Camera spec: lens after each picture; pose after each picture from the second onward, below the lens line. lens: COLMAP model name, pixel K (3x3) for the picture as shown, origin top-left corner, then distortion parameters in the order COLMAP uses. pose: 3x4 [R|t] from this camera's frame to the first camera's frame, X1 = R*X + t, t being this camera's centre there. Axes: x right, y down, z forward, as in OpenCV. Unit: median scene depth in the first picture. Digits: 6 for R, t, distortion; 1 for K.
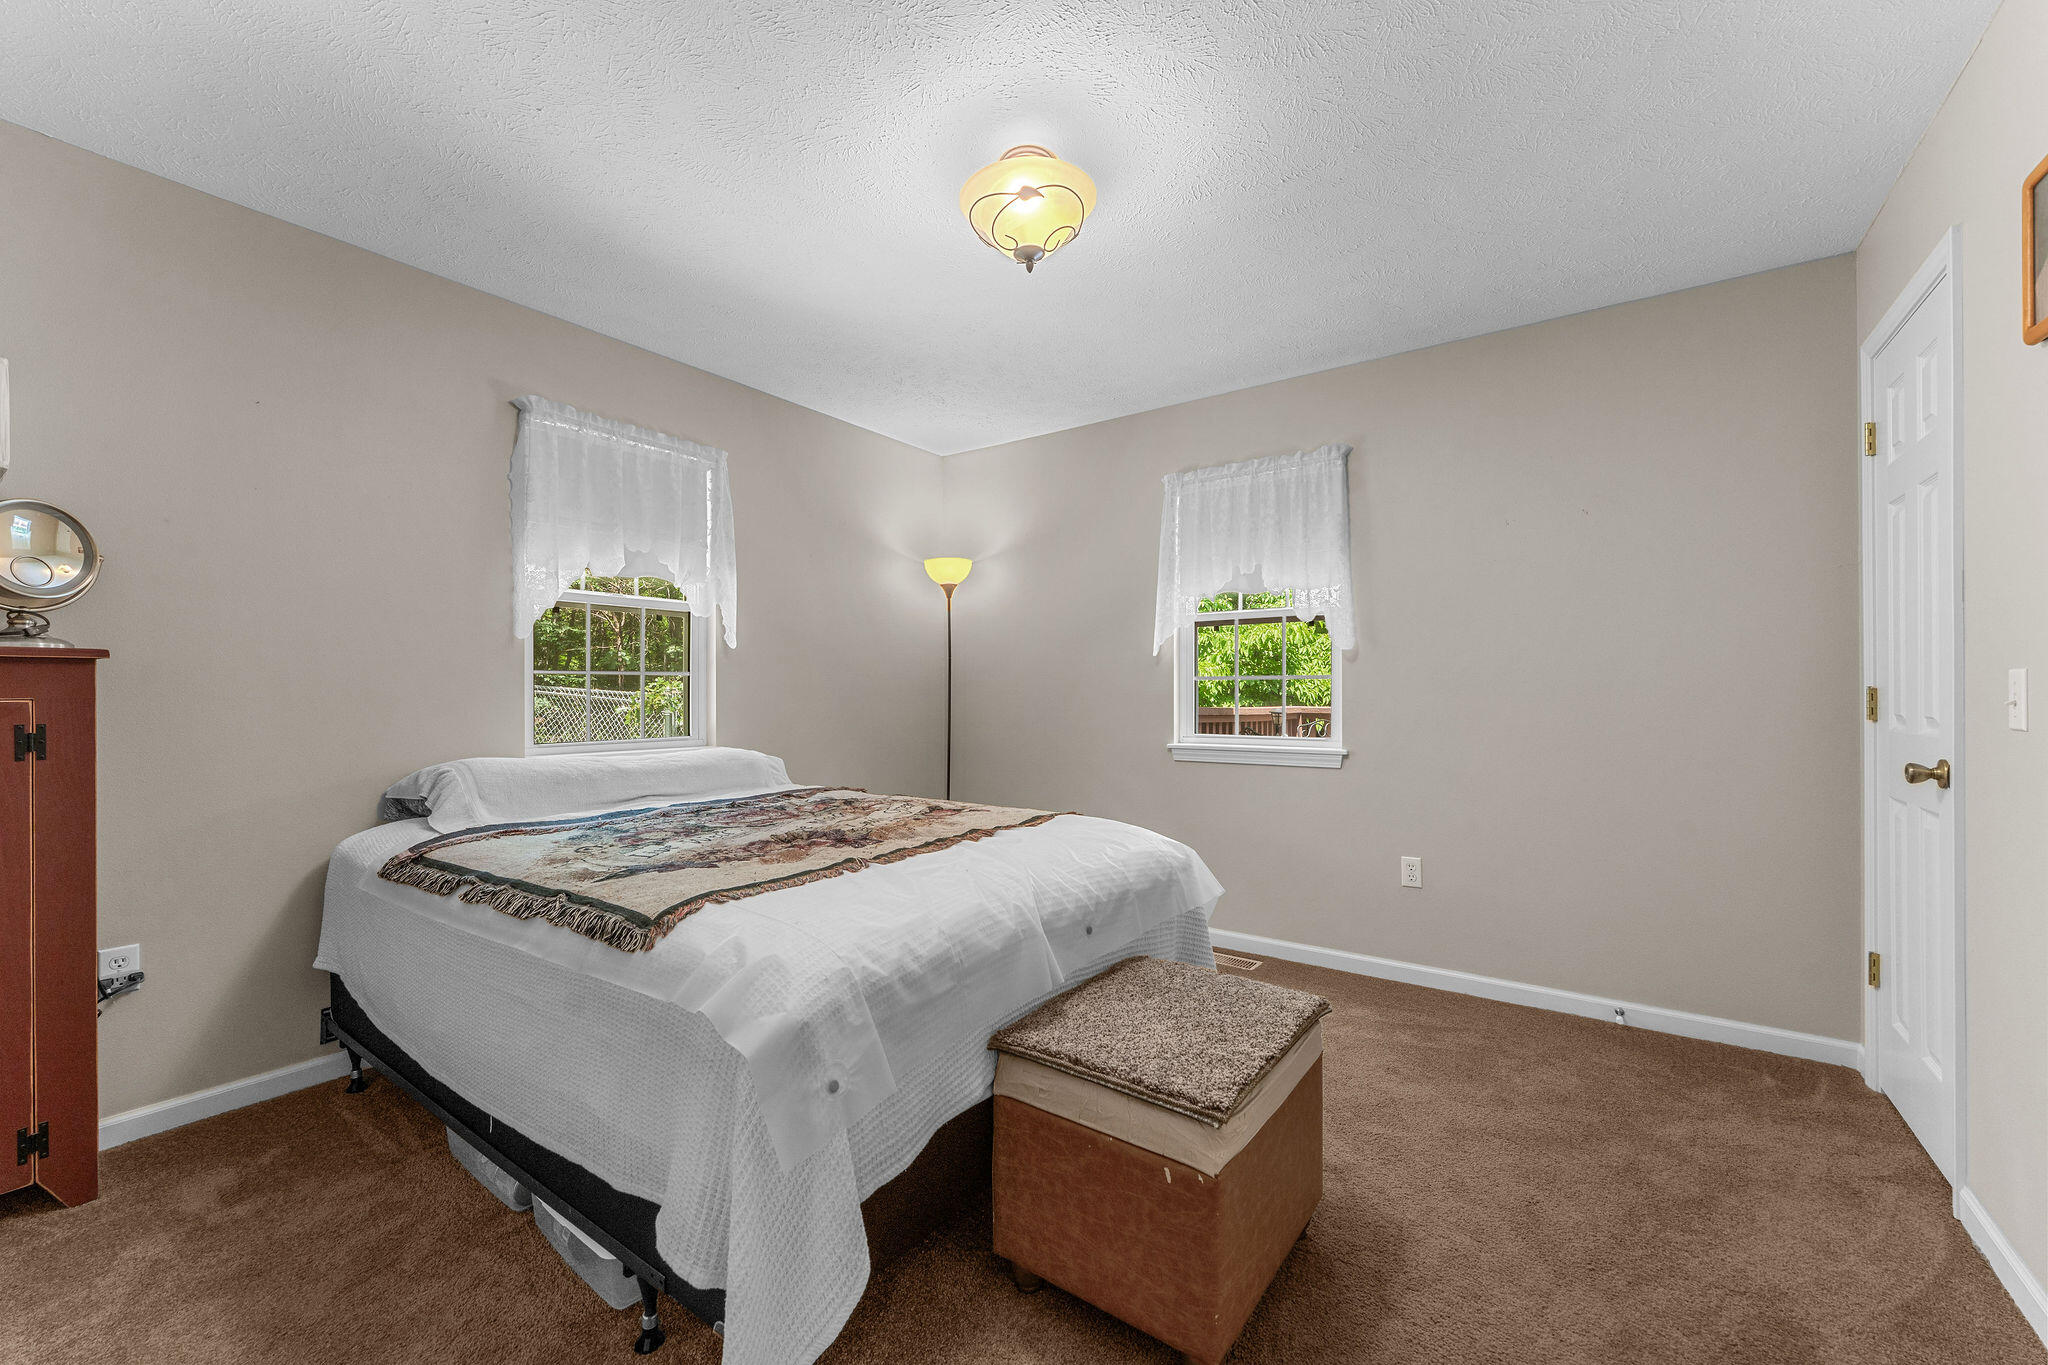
lens RADIAL K [[825.5, 0, 1024.7], [0, 825.5, 676.7], [0, 0, 1]] dist [0.000561, -0.001255]
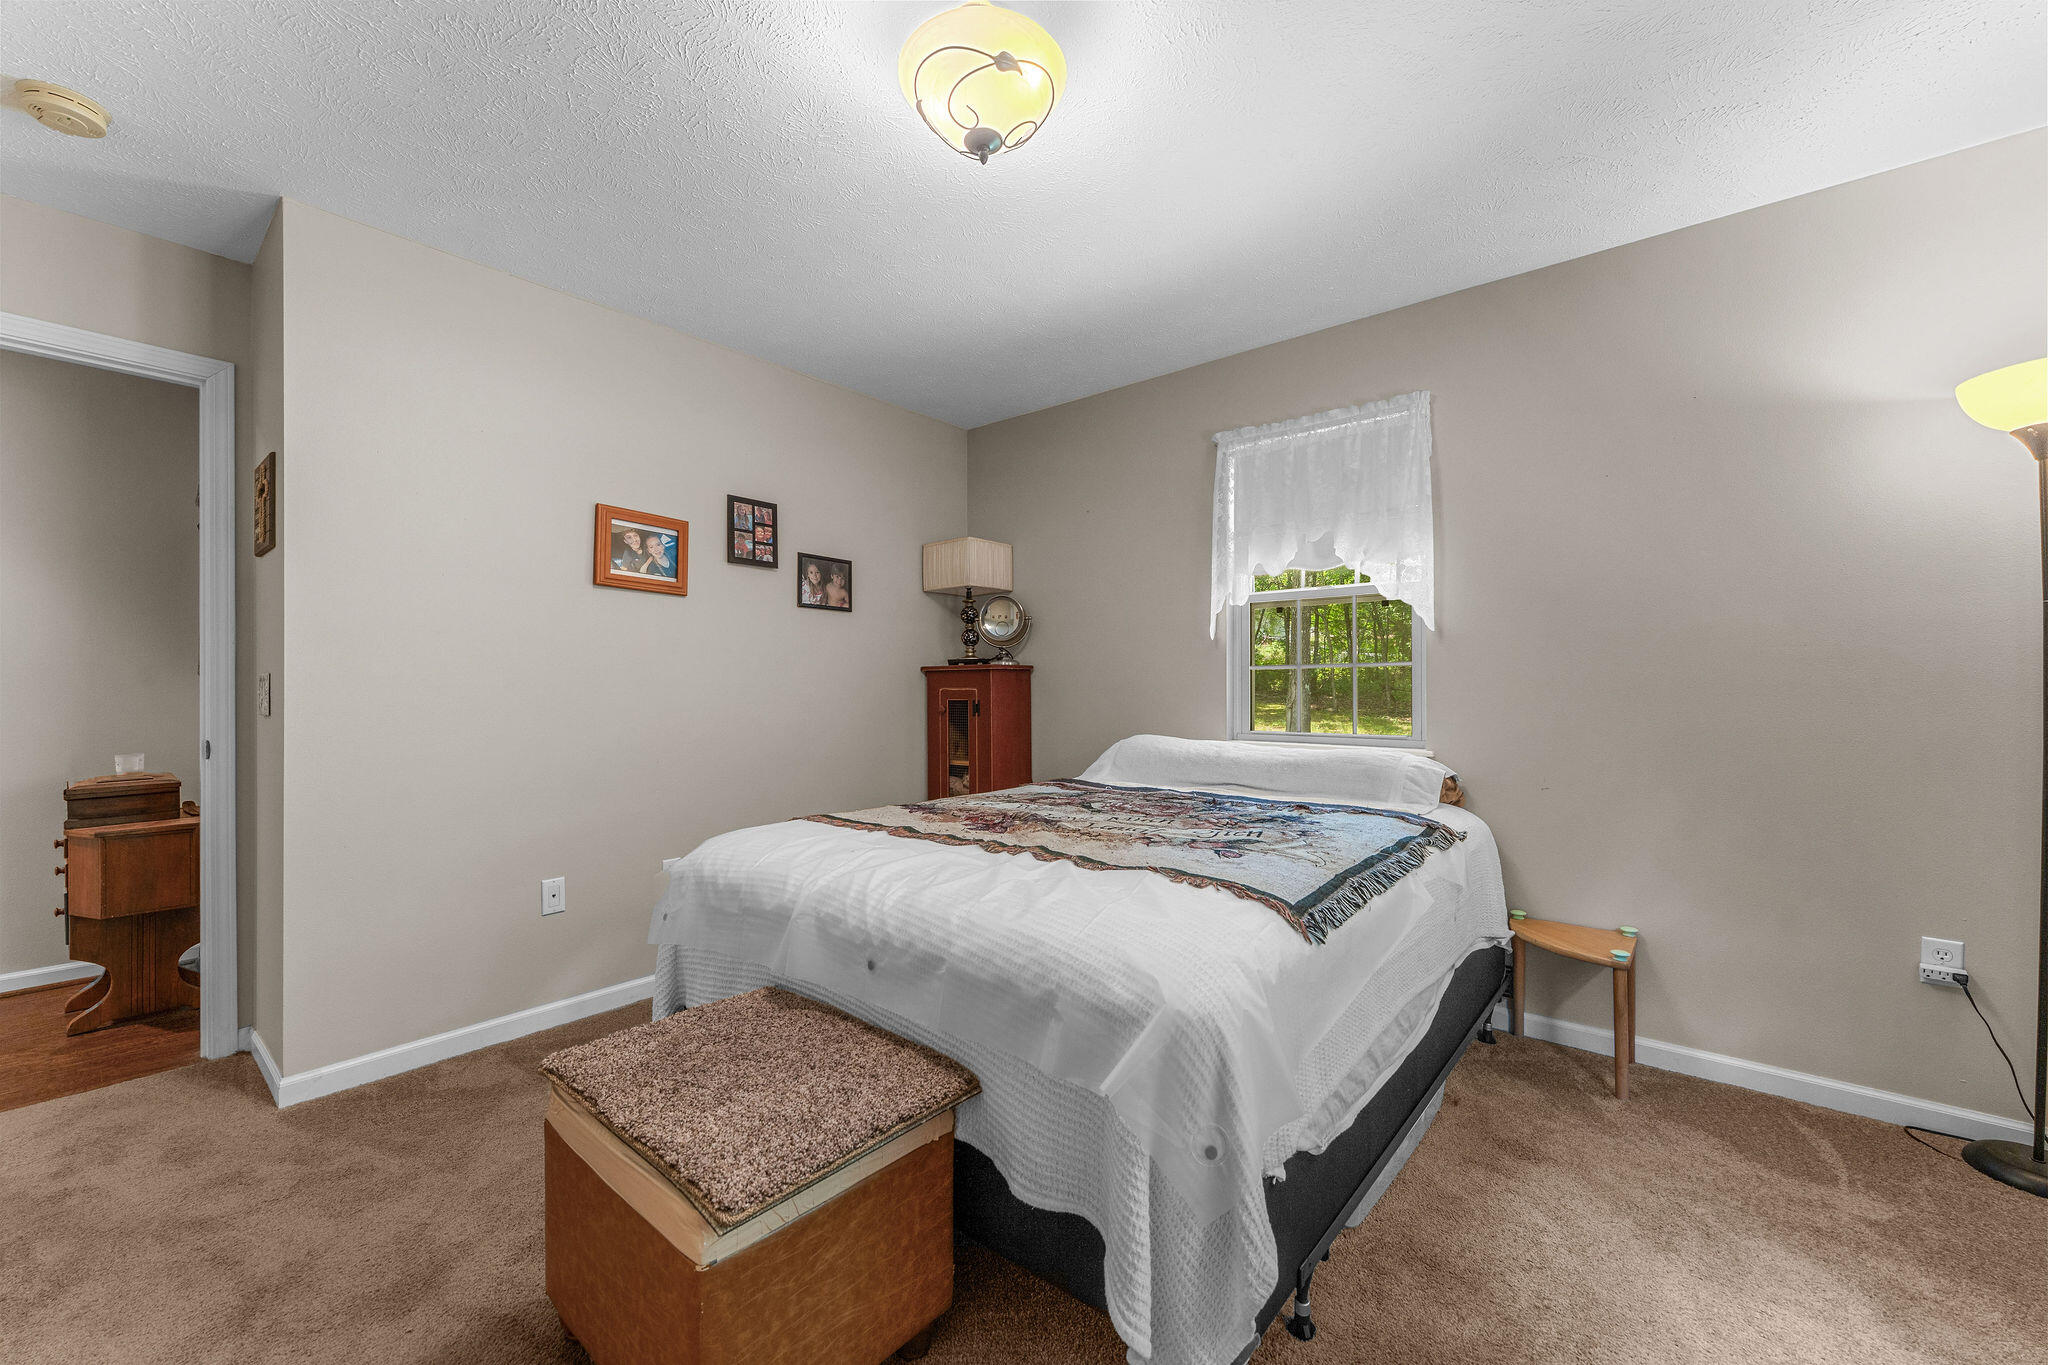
lens RADIAL K [[825.5, 0, 1027.1], [0, 825.5, 697.5], [0, 0, 1]] dist [0.000561, -0.001255]
pose [[-0.108133, 0.009362, -0.994092, 0.618745], [0.025050, 0.999664, 0.006690, 0.021124], [0.993821, -0.024178, -0.108331, 0.863285]]
